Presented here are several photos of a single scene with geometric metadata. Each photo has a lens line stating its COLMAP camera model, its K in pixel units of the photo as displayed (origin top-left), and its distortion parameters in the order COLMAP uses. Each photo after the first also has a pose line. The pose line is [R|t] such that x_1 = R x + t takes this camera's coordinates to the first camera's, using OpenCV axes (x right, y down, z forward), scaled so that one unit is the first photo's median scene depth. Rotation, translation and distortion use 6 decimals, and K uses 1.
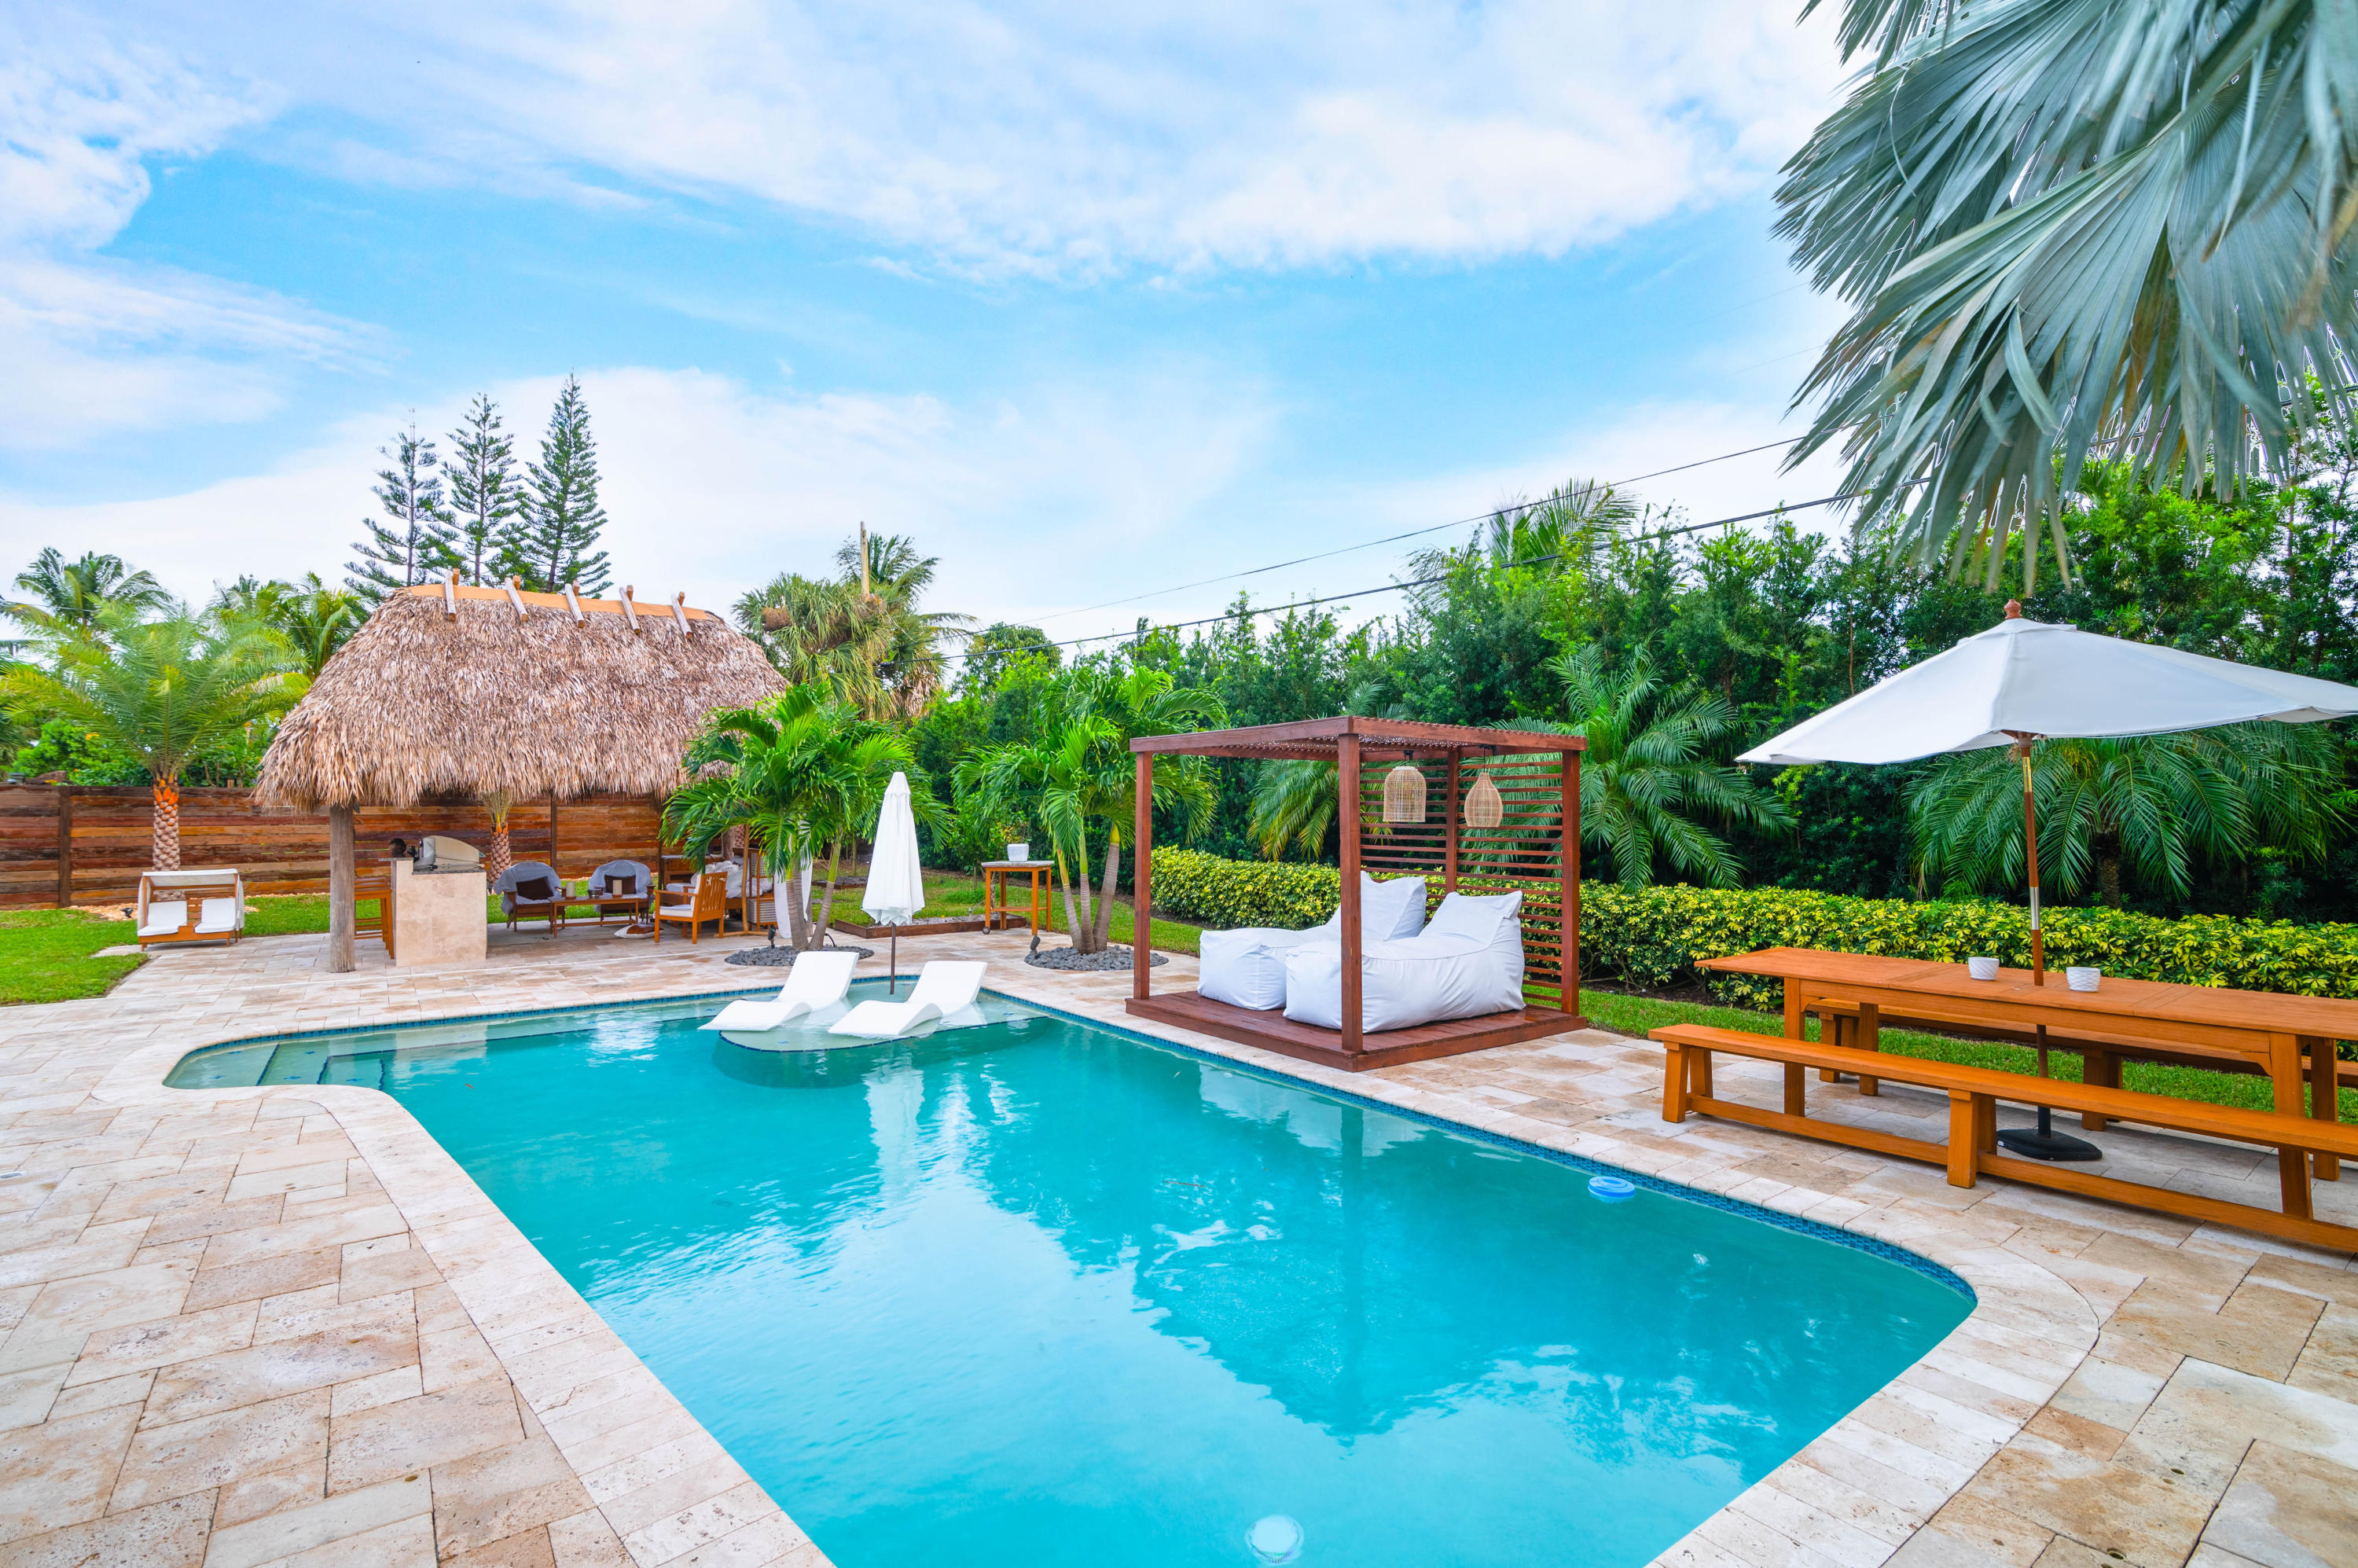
lens RADIAL K [[1090.3, 0, 1174.1], [0, 1090.3, 796.9], [0, 0, 1]] dist [-0.022446, 0.000482]
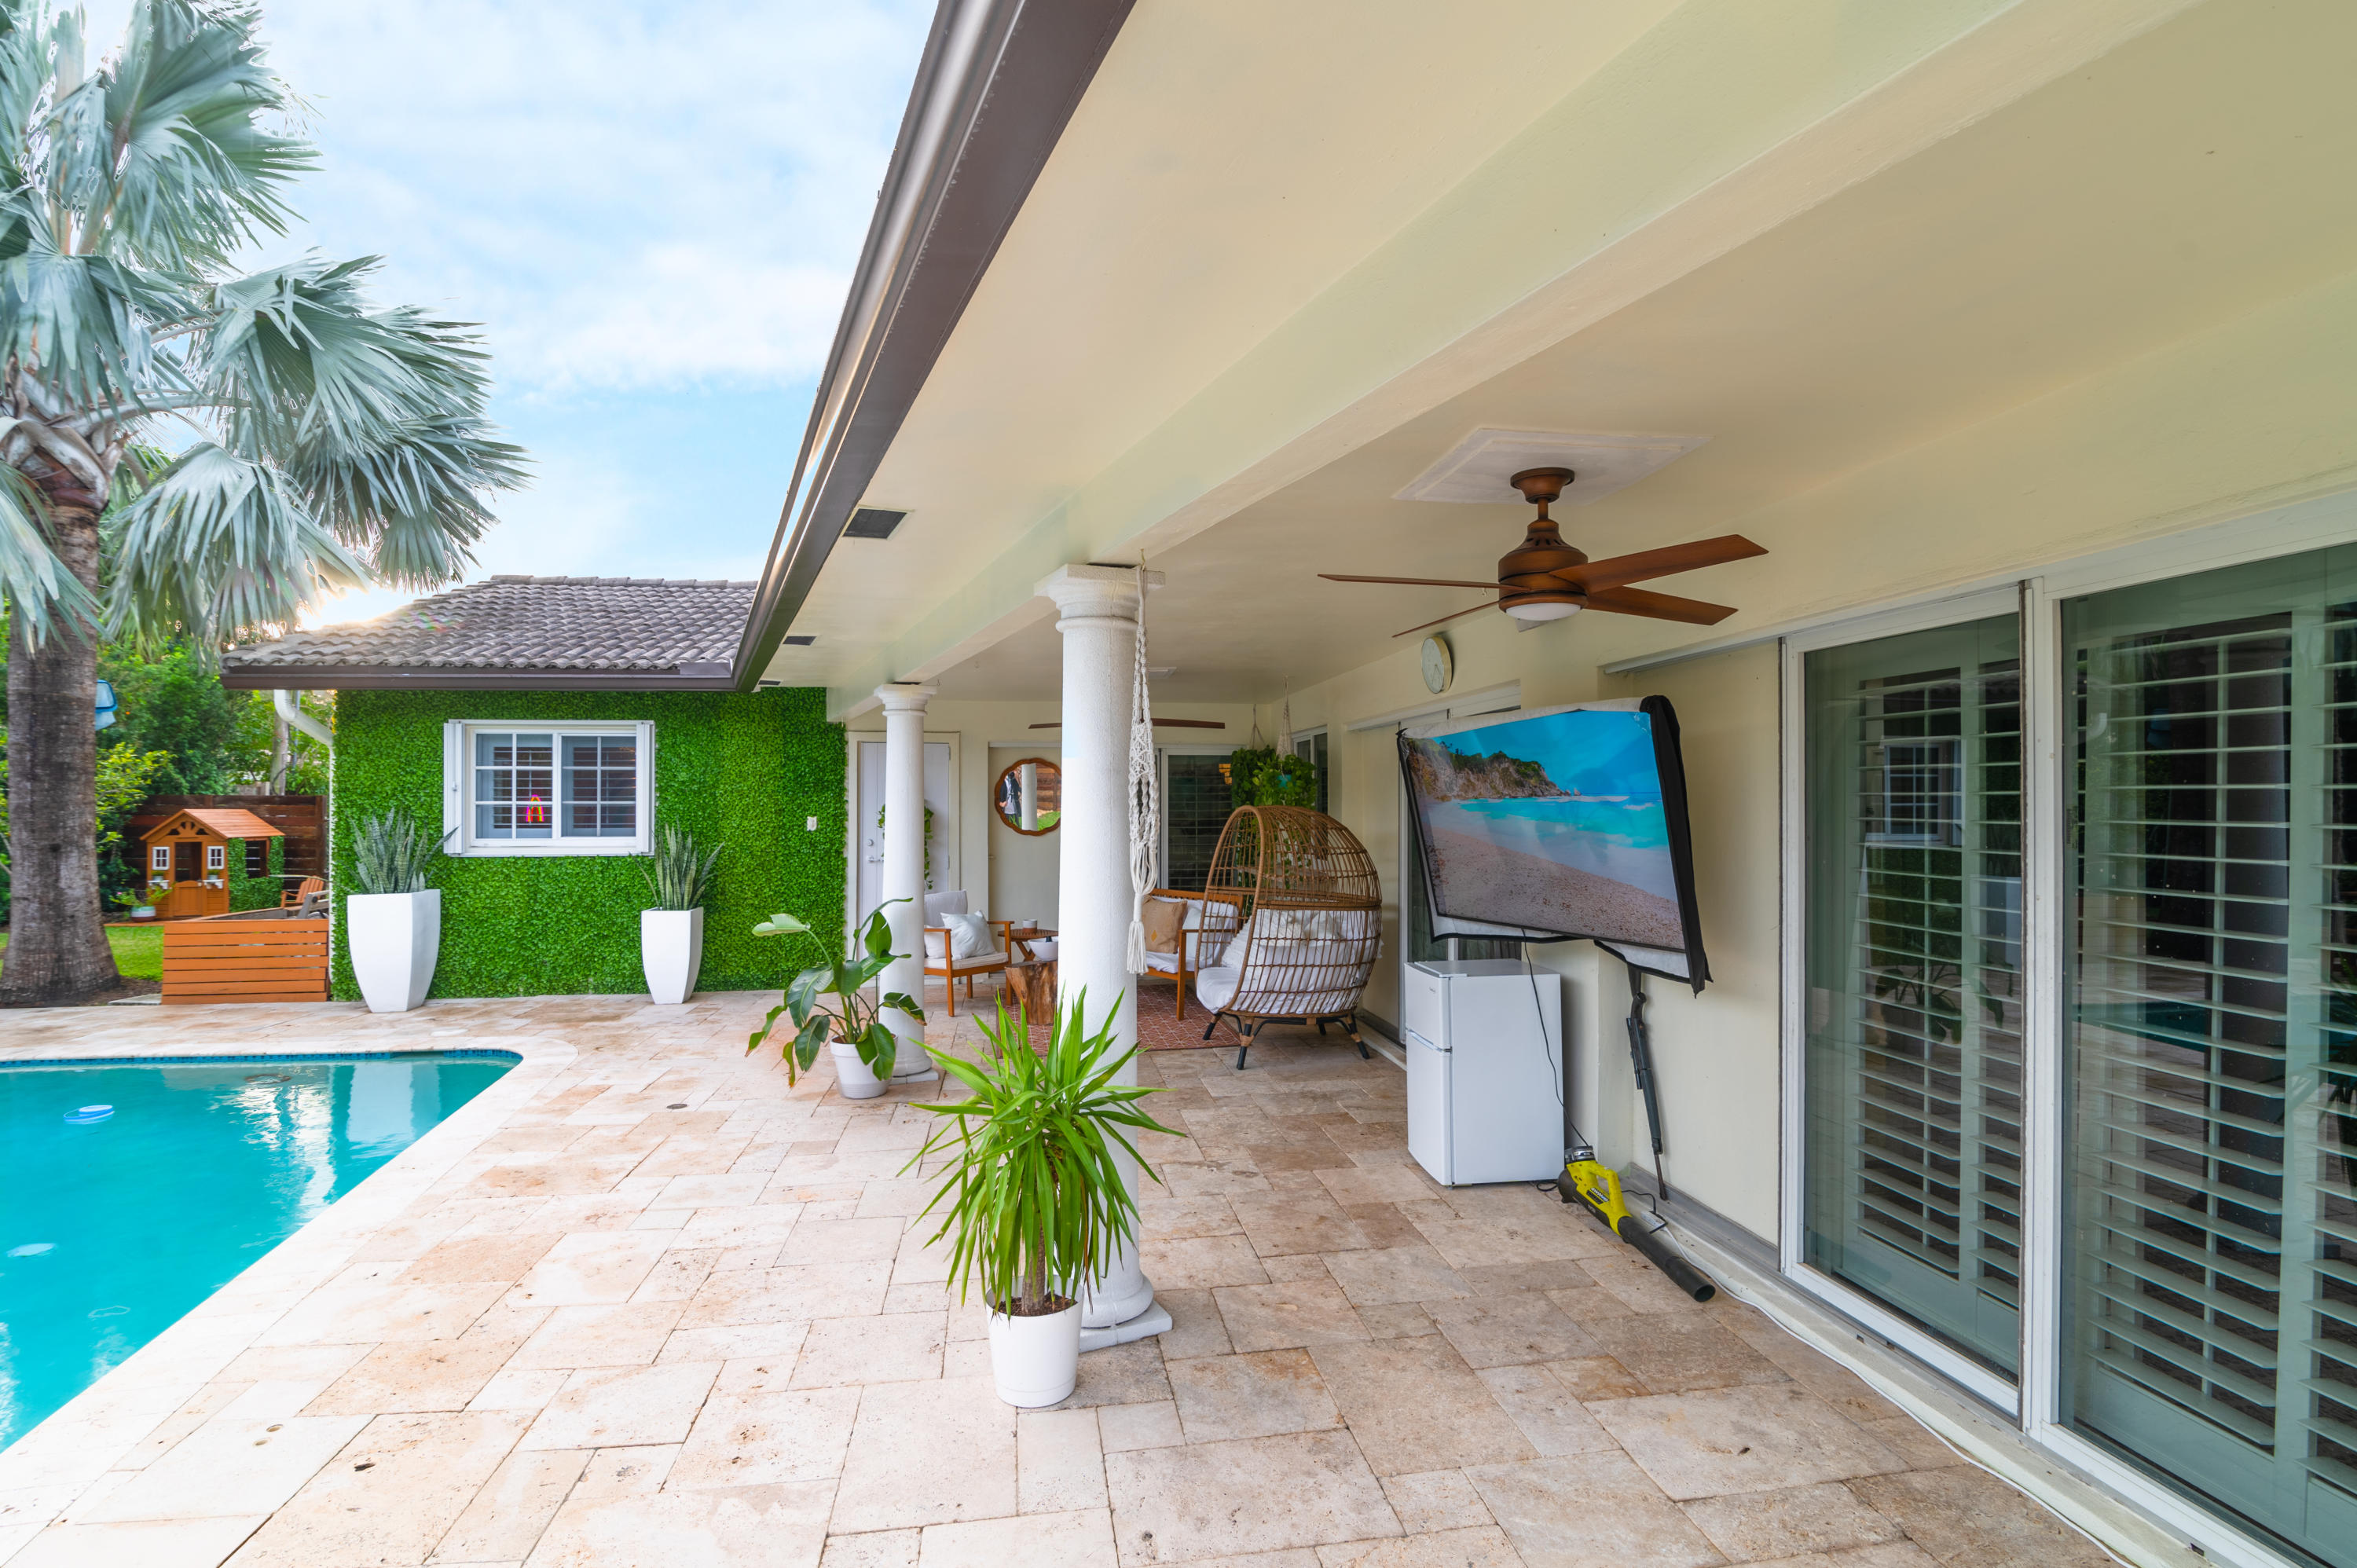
lens RADIAL K [[1089.8, 0, 1173.6], [0, 1089.8, 796.9], [0, 0, 1]] dist [-0.022446, 0.000482]
pose [[-0.878070, 0.008200, 0.478462, -0.851311], [-0.001481, 0.999802, -0.019853, 0.013875], [-0.478530, -0.018141, -0.877884, 0.705896]]
